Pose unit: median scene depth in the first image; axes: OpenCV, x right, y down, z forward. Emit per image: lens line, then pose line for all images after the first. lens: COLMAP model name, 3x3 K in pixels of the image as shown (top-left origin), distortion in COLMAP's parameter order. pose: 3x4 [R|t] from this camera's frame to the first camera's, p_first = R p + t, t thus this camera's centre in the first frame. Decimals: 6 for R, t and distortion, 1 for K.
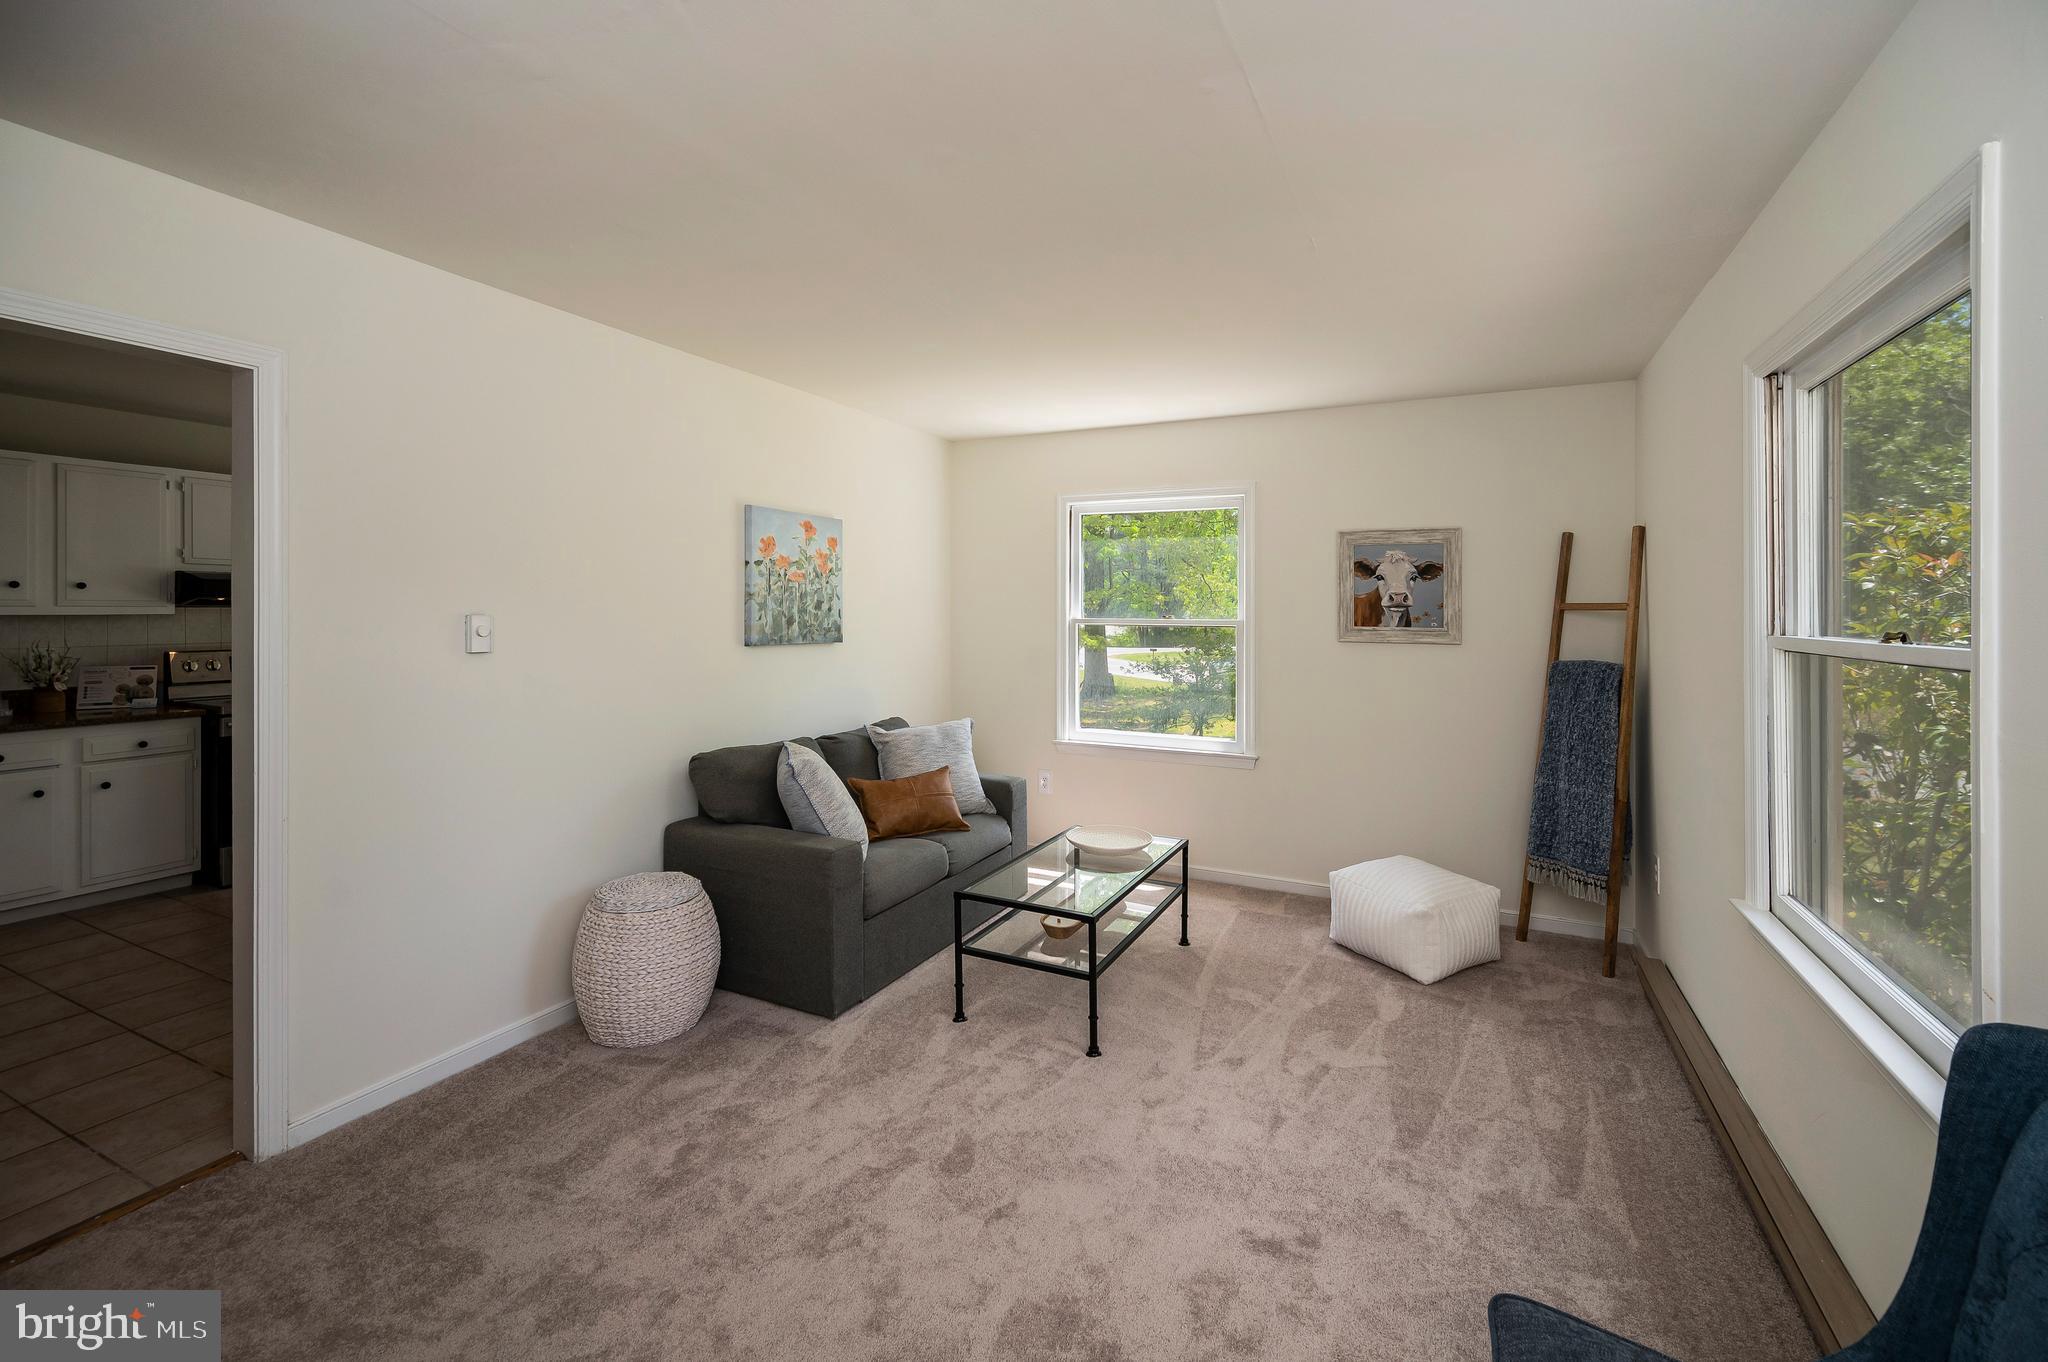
lens RADIAL K [[827.5, 0, 1091.1], [0, 827.5, 614.0], [0, 0, 1]] dist [-0.000082, -0.006566]
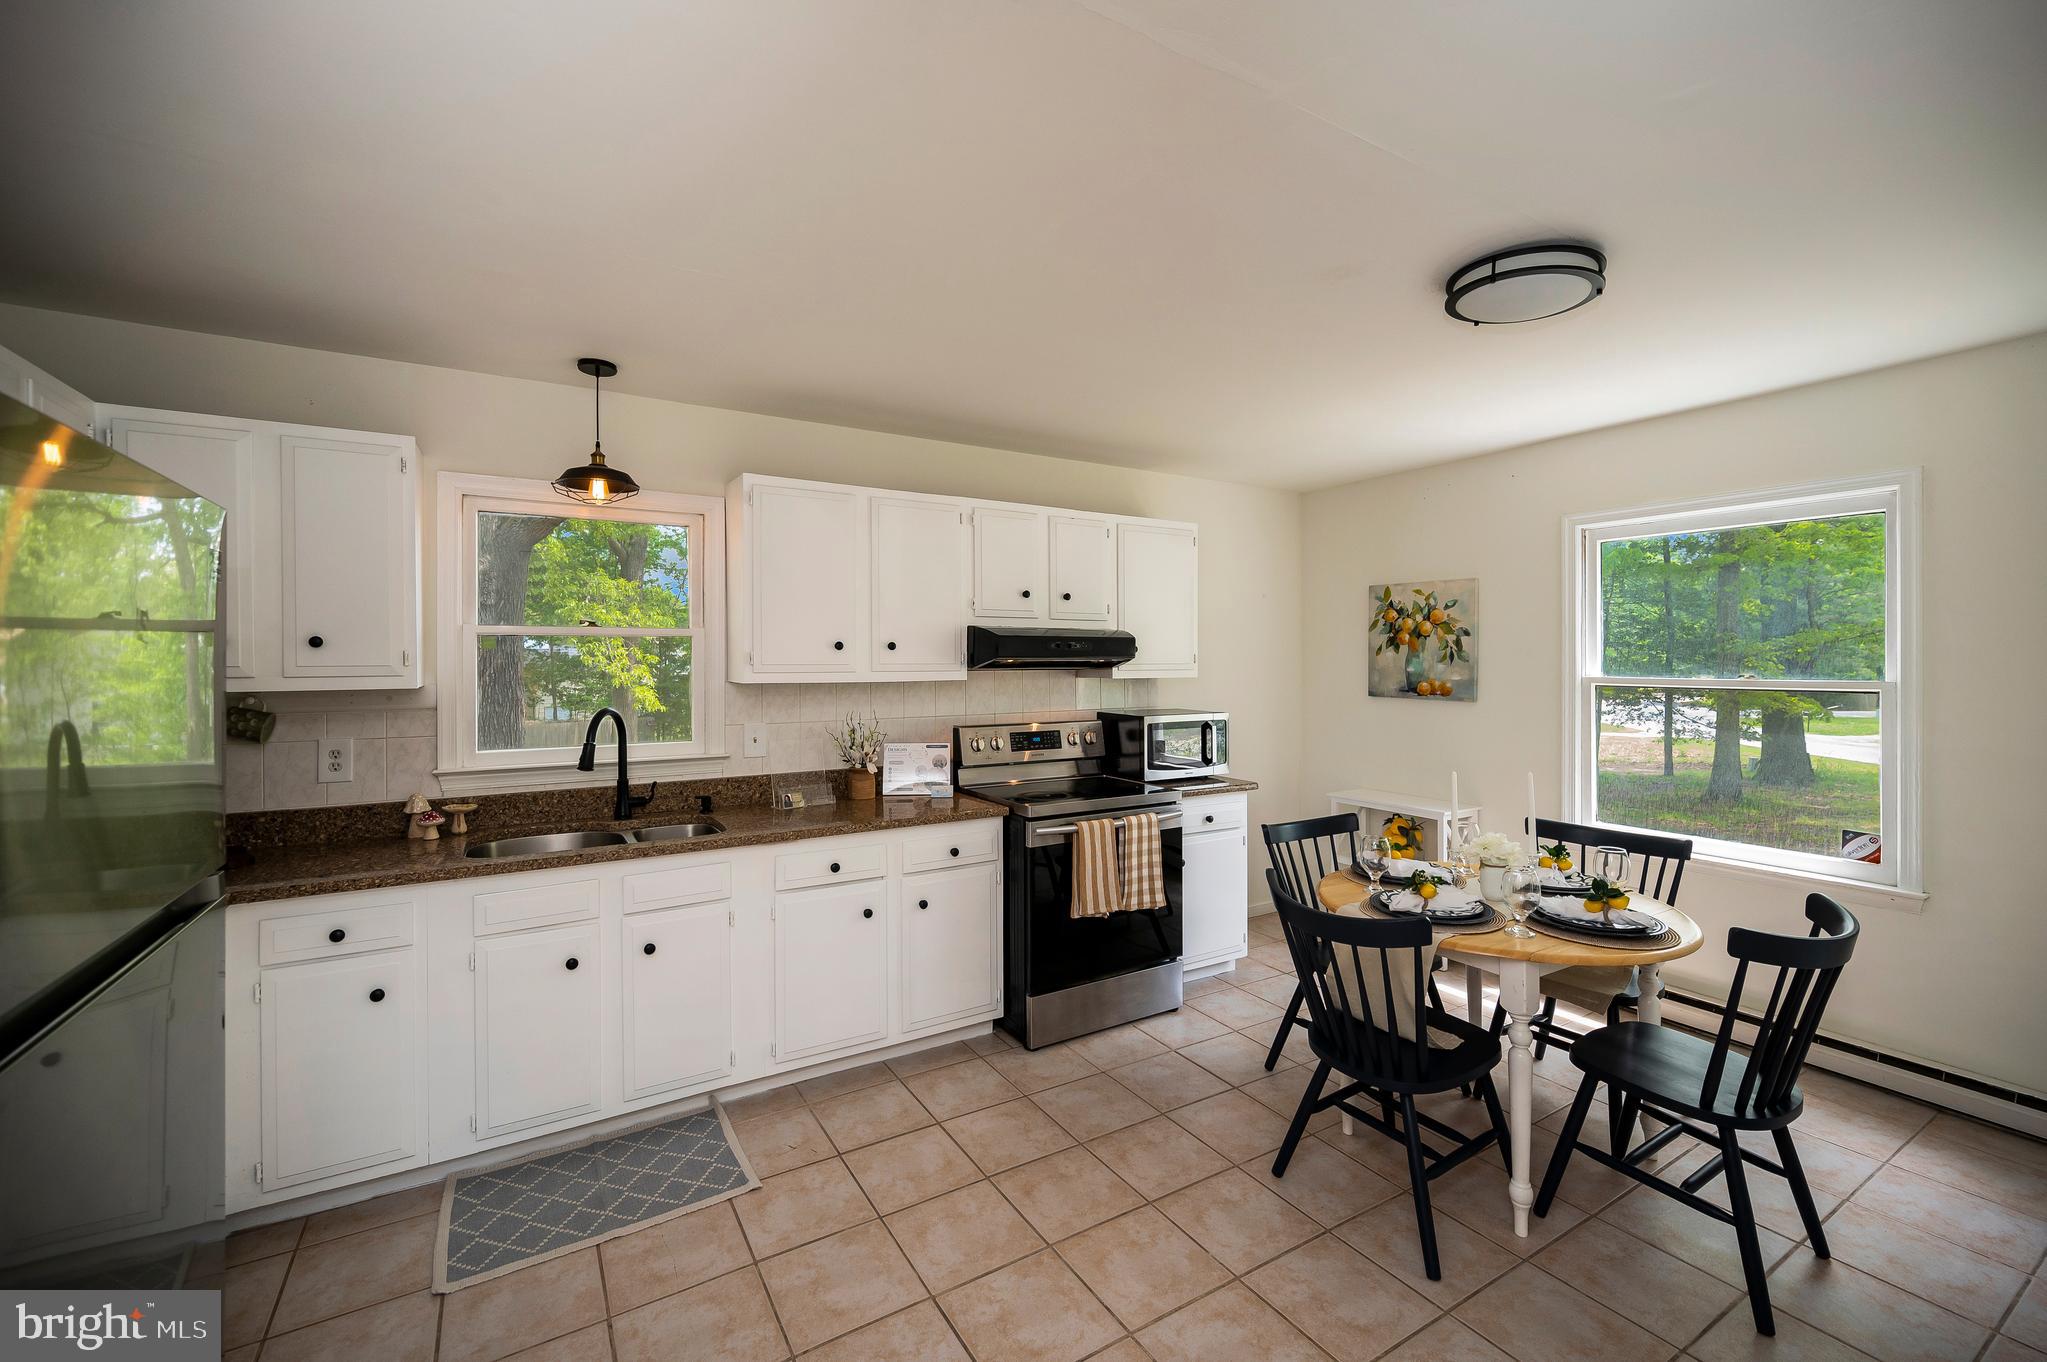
lens RADIAL K [[838.0, 0, 1023.8], [0, 838.0, 669.4], [0, 0, 1]] dist [-0.000032, 0.000070]
pose [[0.817045, 0.002600, -0.576568, -0.622723], [0.002115, 0.999970, 0.007507, -0.017223], [0.576570, -0.007353, 0.817015, 0.375560]]
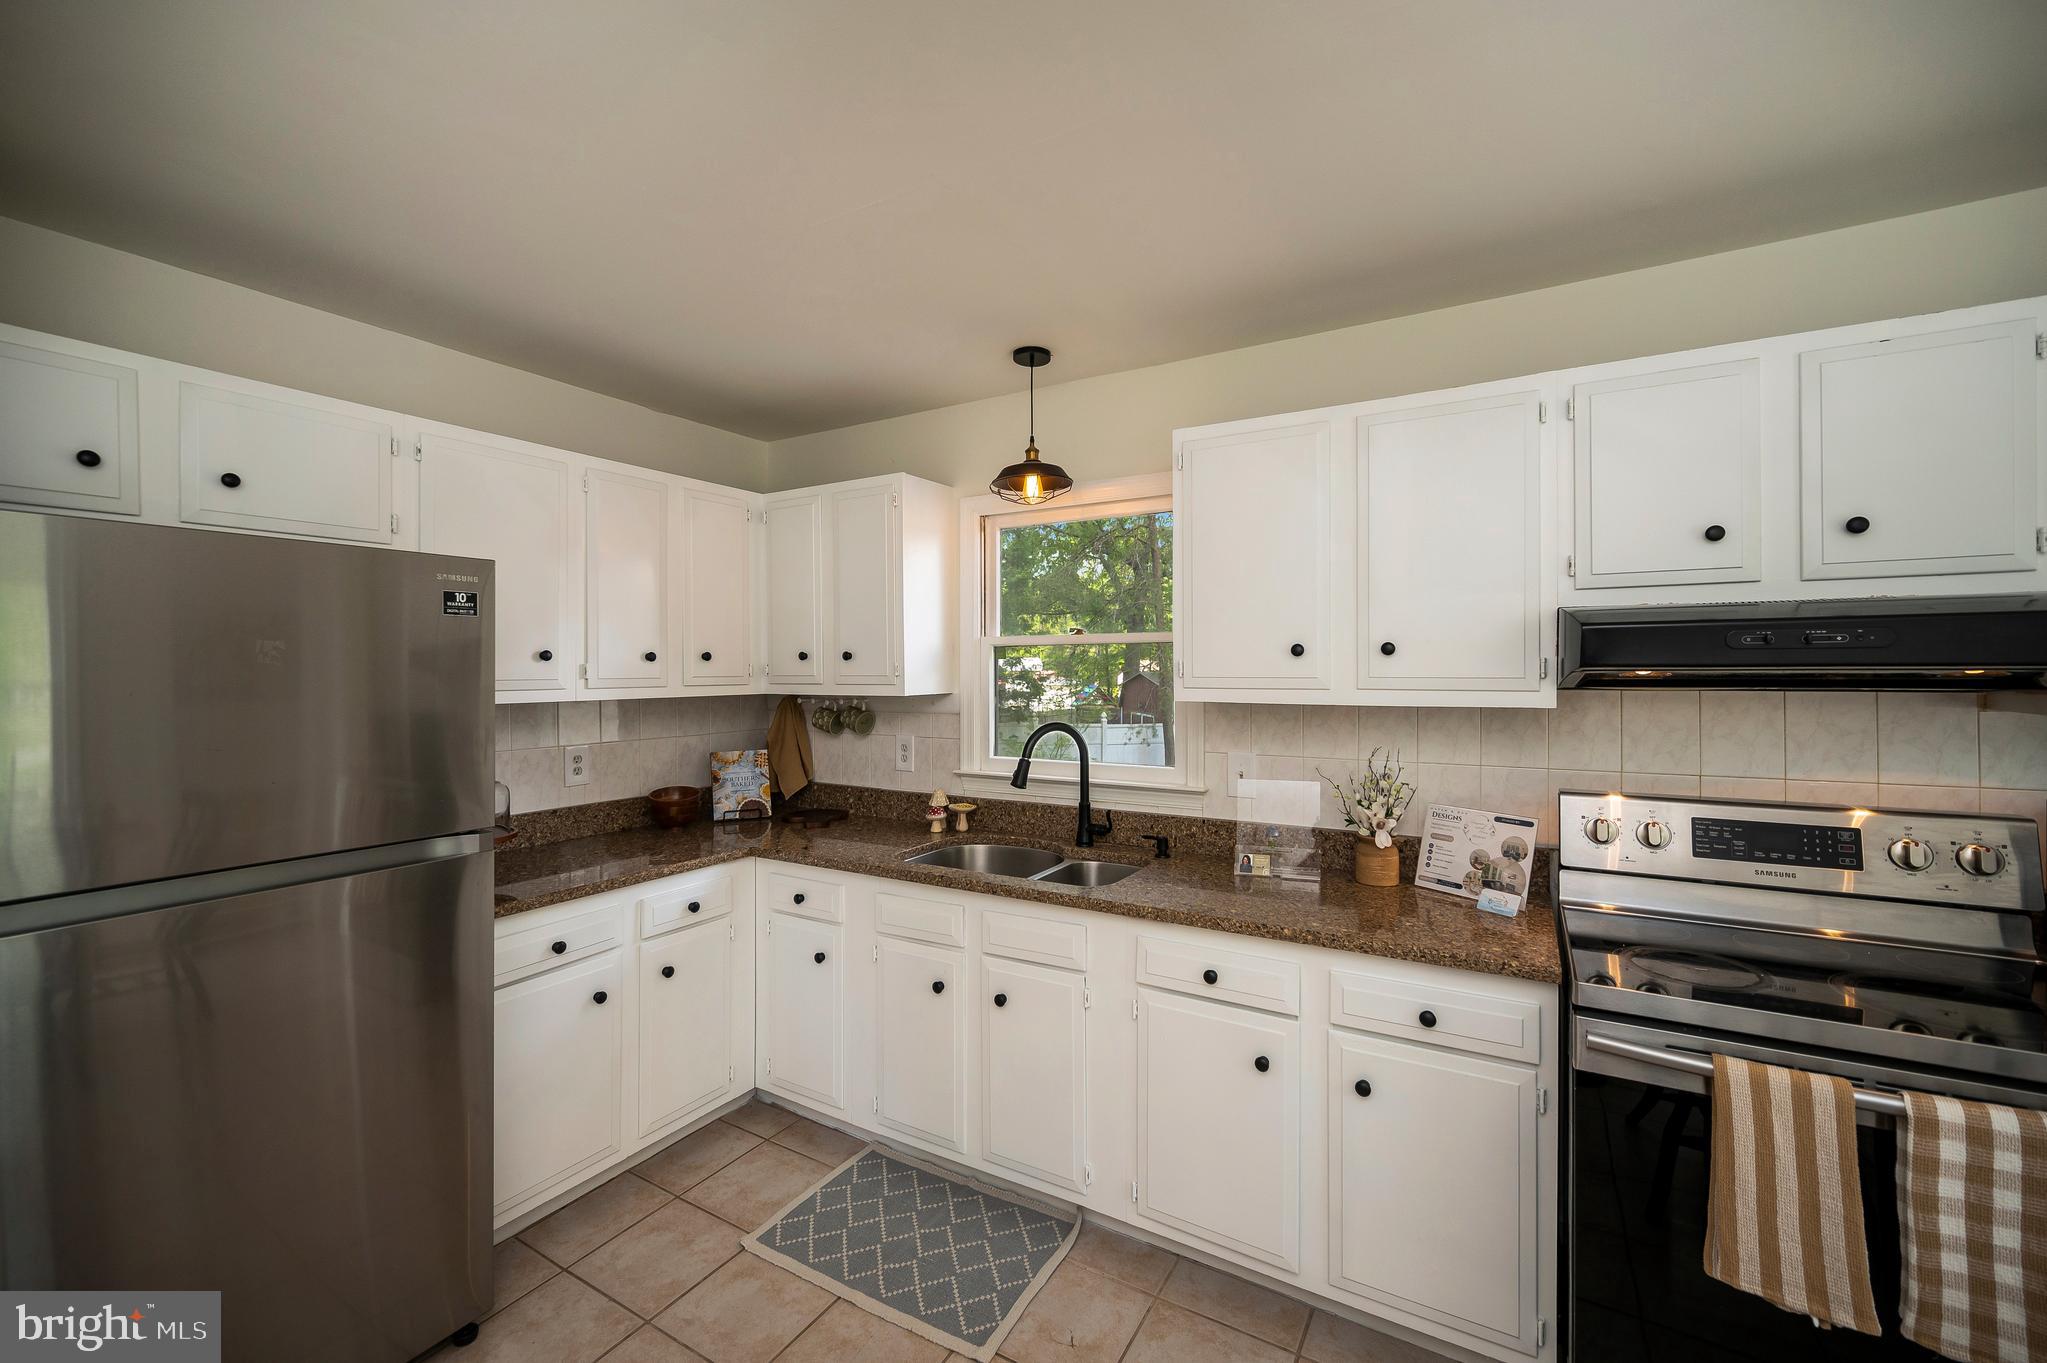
lens RADIAL K [[819.6, 0, 1026.1], [0, 819.6, 673.8], [0, 0, 1]] dist [-0.007357, 0.000149]
pose [[-0.115758, 0.001994, -0.993275, -0.680685], [-0.002689, 0.999994, 0.002321, -0.019235], [0.993274, 0.002940, -0.115752, 0.796929]]
